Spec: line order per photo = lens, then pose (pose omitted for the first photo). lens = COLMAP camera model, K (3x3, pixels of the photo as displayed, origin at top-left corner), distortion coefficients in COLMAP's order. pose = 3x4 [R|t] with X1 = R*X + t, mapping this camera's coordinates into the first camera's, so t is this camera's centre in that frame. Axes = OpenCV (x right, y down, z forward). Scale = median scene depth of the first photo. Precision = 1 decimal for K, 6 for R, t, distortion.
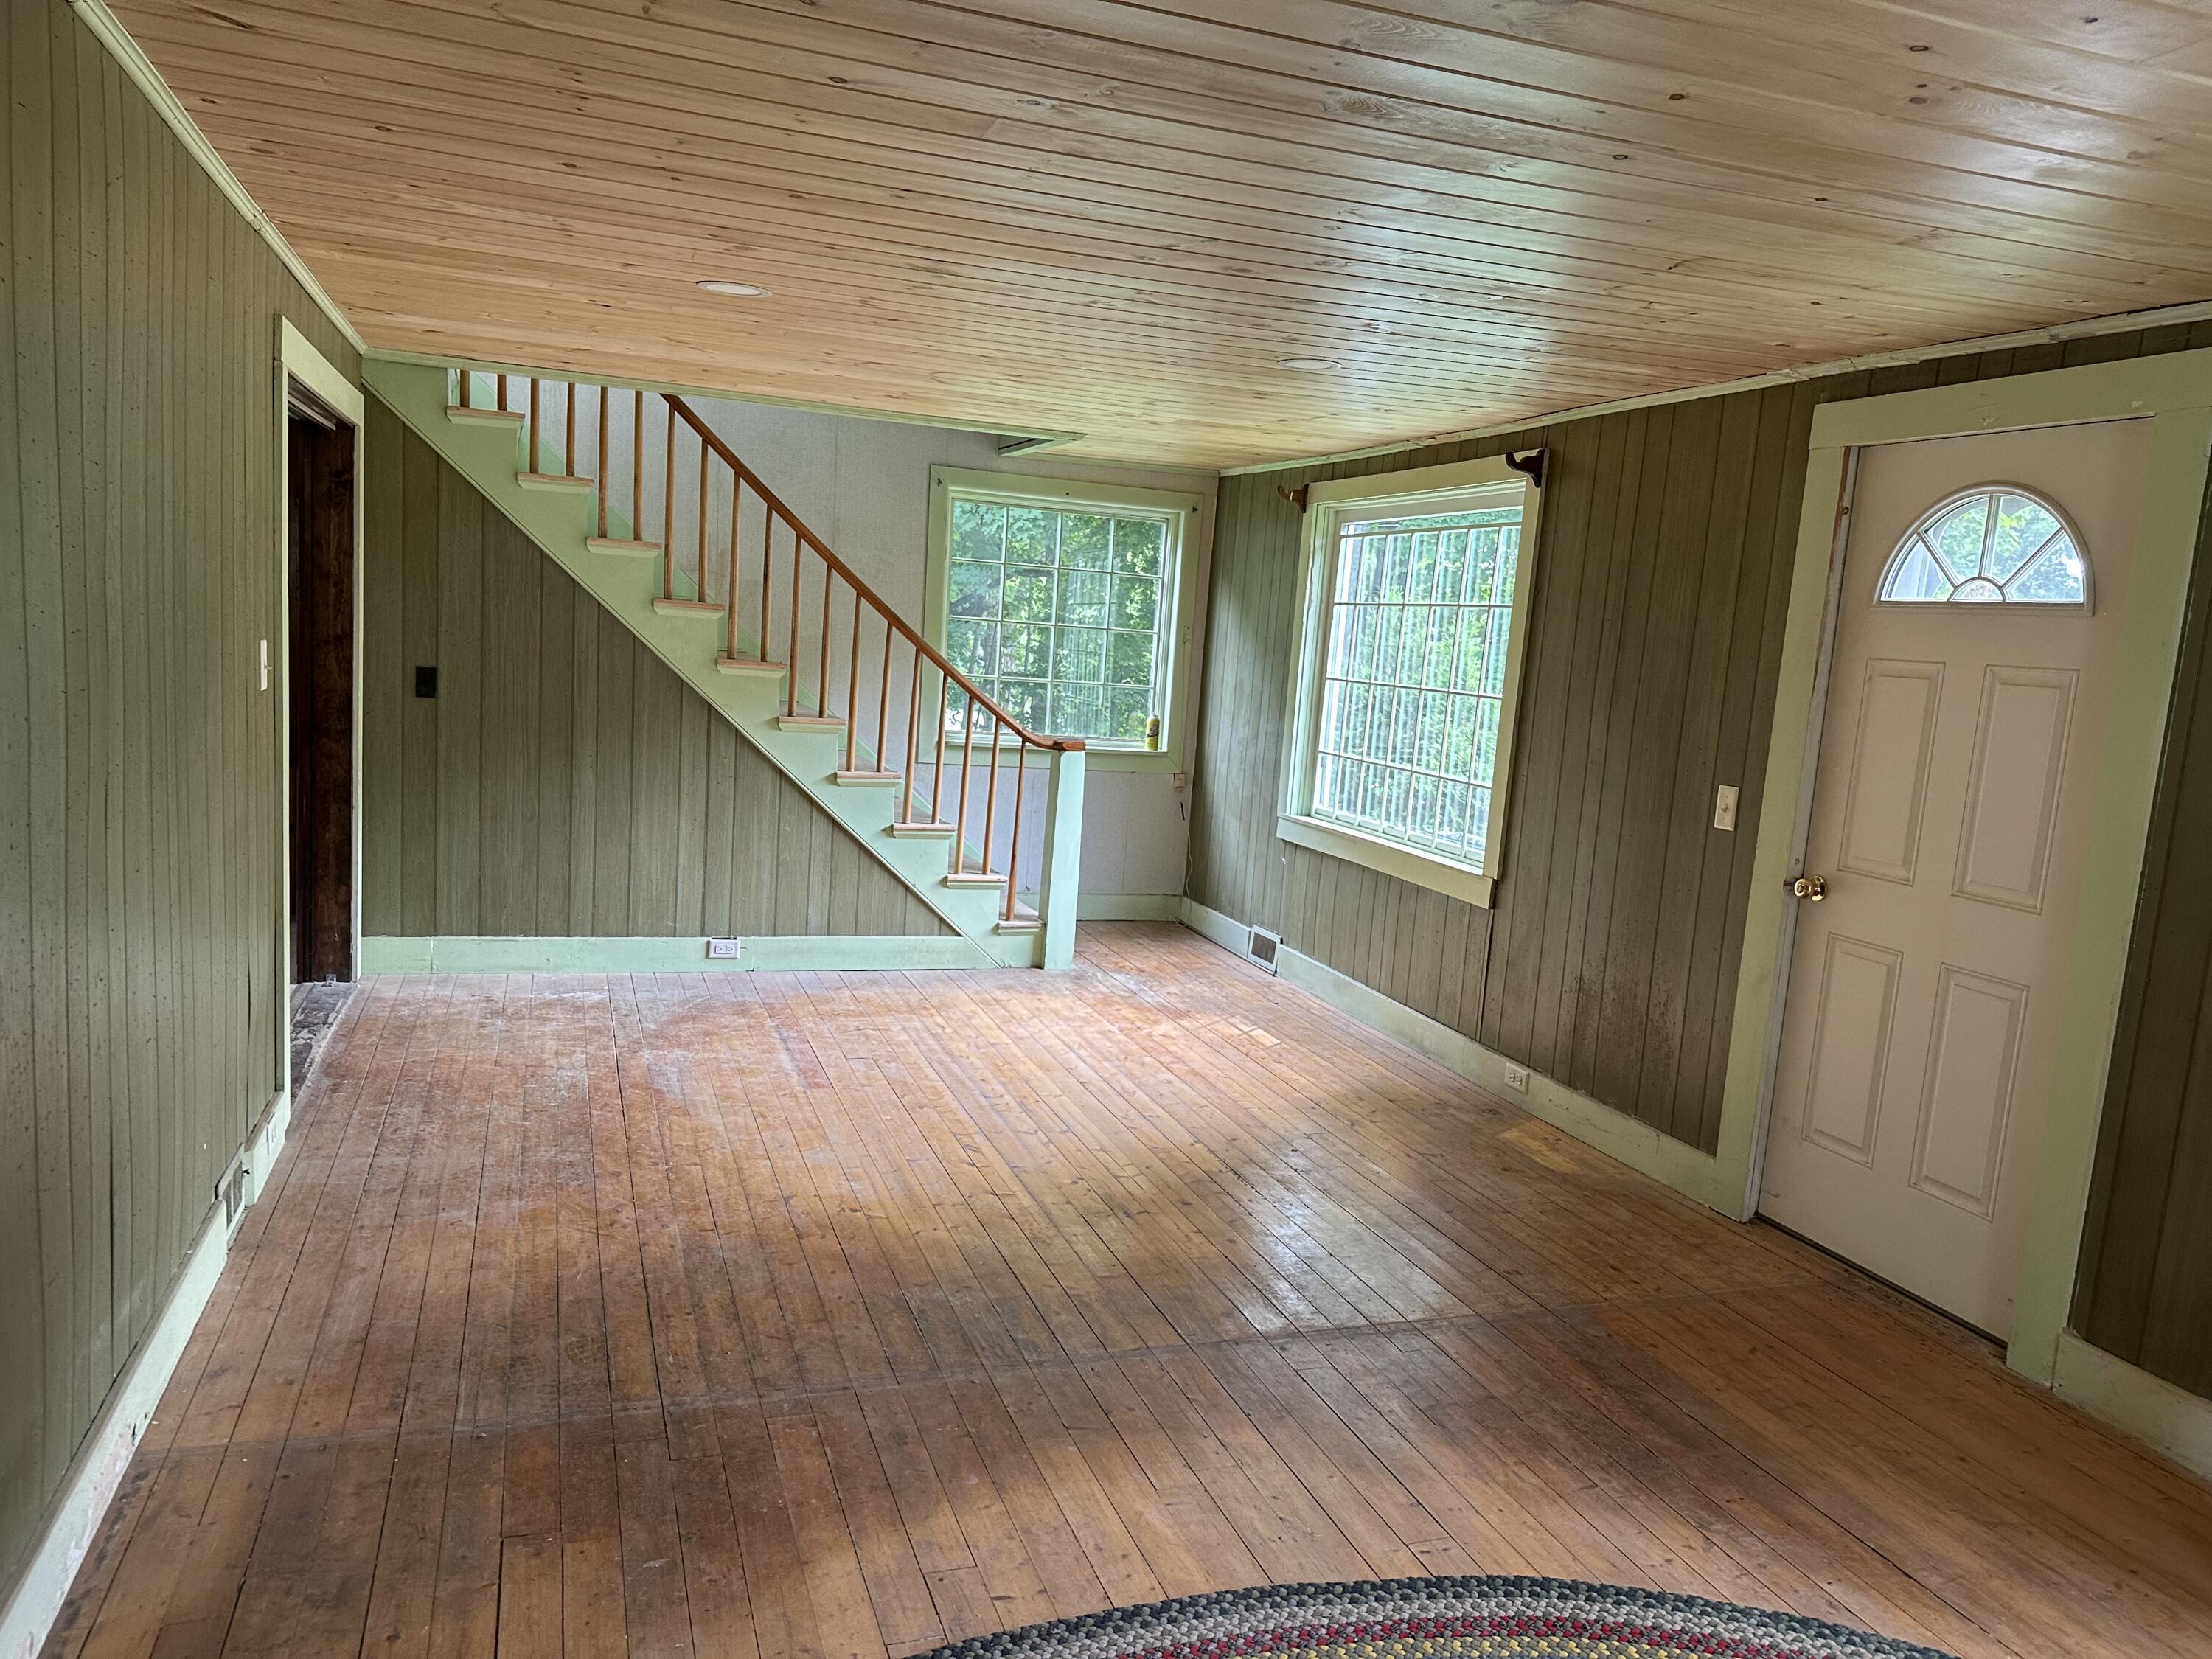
lens RADIAL K [[1541.5, 0, 1106.0], [0, 1541.5, 829.5], [0, 0, 1]] dist [0.080980, -0.102519]
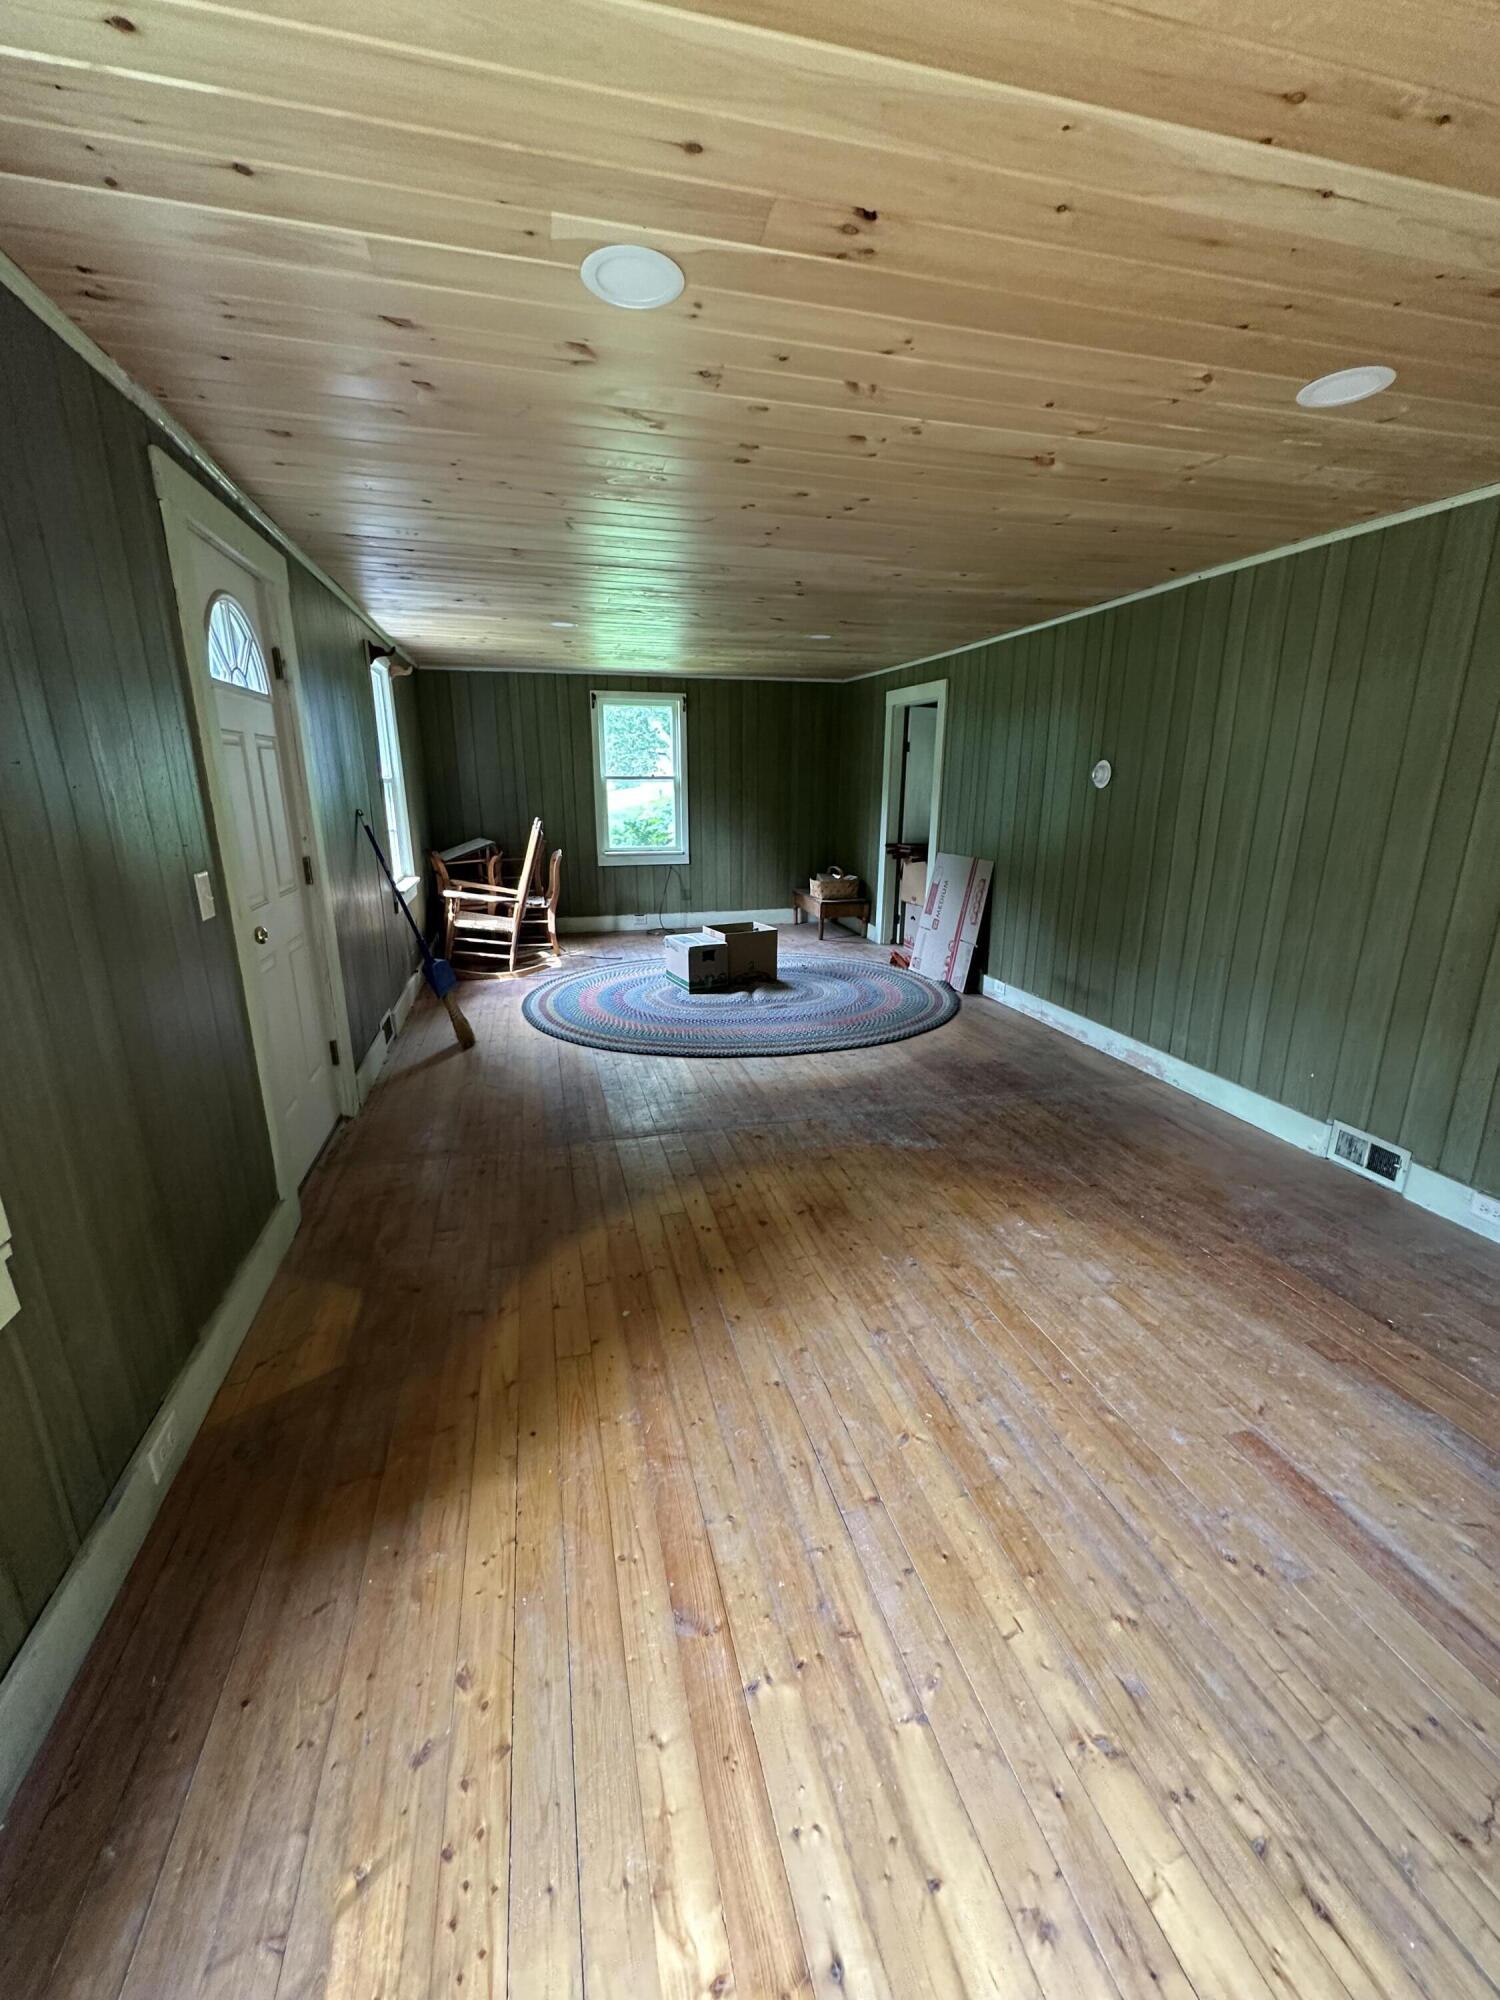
lens RADIAL K [[796.2, 0, 753.2], [0, 796.2, 995.1], [0, 0, 1]] dist [-0.002749, 0.000369]
pose [[-0.994874, -0.087534, 0.050639, 0.052180], [-0.060577, 0.916822, 0.394674, -0.213372], [-0.080974, 0.389584, -0.917425, 1.825171]]
